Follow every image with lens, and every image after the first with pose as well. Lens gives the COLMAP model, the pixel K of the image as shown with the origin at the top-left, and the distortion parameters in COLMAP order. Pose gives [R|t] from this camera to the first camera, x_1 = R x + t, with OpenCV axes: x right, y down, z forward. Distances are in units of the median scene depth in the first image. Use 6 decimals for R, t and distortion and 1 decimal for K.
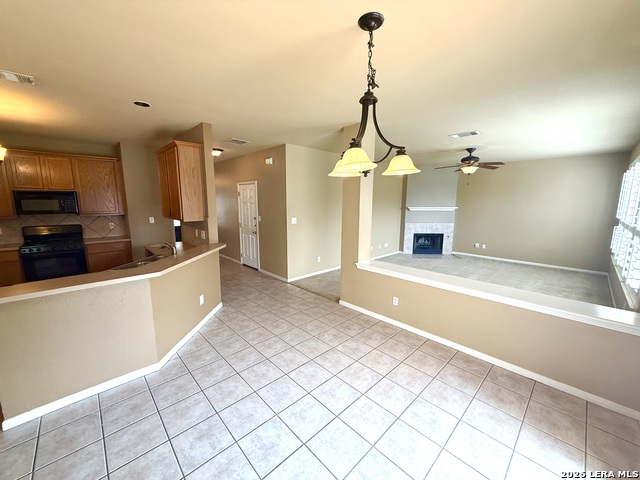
lens RADIAL K [[254.7, 0, 320.0], [0, 254.7, 240.0], [0, 0, 1]] dist [-0.001015, 0.000234]
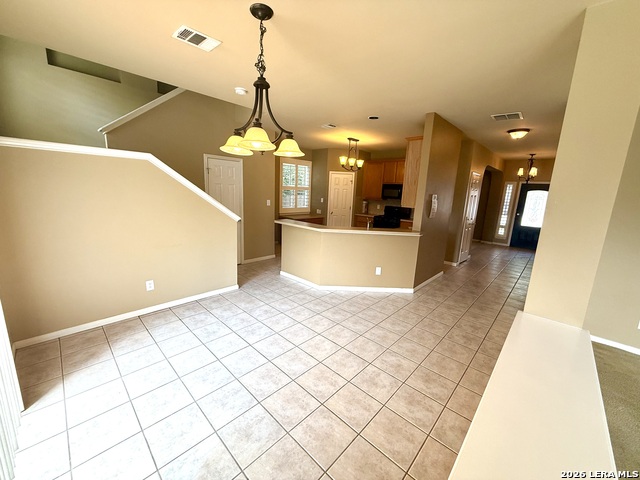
lens RADIAL K [[254.7, 0, 320.0], [0, 254.7, 240.0], [0, 0, 1]] dist [-0.001015, 0.000234]
pose [[0.056239, 0.196324, -0.978925, 0.532208], [-0.197862, 0.963222, 0.181808, -0.055735], [0.978615, 0.183468, 0.093016, 0.474114]]
